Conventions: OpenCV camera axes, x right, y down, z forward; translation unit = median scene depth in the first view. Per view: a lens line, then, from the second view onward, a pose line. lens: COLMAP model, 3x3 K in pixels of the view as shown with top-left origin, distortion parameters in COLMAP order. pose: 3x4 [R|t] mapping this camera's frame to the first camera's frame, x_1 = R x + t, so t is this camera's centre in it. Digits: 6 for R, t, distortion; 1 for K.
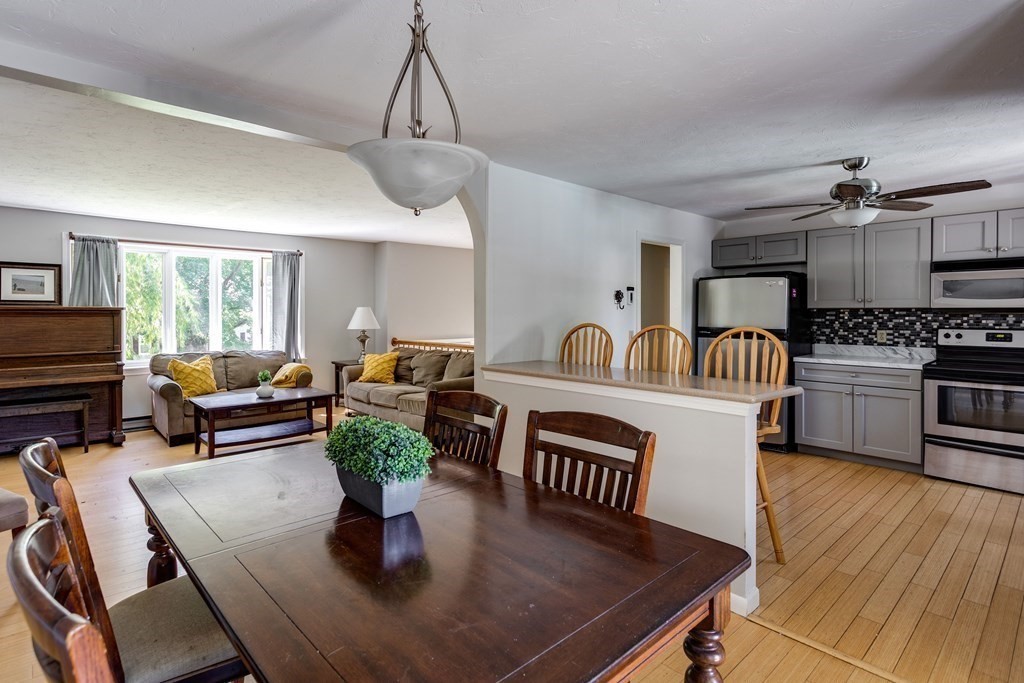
lens RADIAL K [[501.3, 0, 471.0], [0, 501.3, 316.9], [0, 0, 1]] dist [-0.000731, 0.001597]
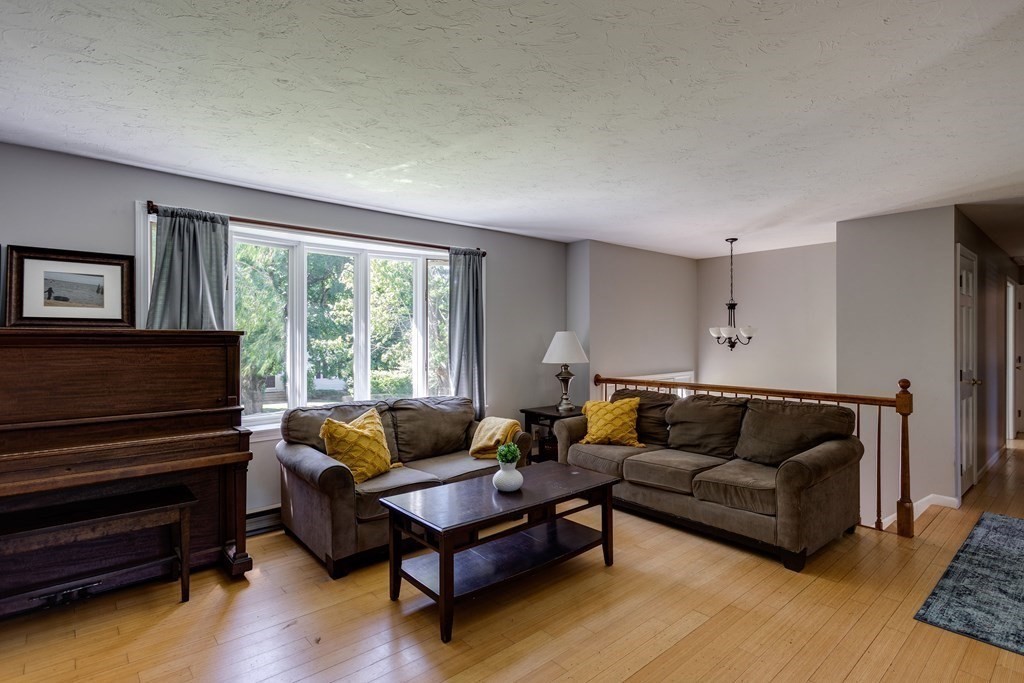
lens RADIAL K [[501.3, 0, 541.8], [0, 501.3, 339.6], [0, 0, 1]] dist [-0.000731, 0.001597]
pose [[0.999435, -0.002244, 0.033543, -0.346893], [0.002541, 0.999958, -0.008809, -0.002788], [-0.033522, 0.008889, 0.999398, 0.386170]]
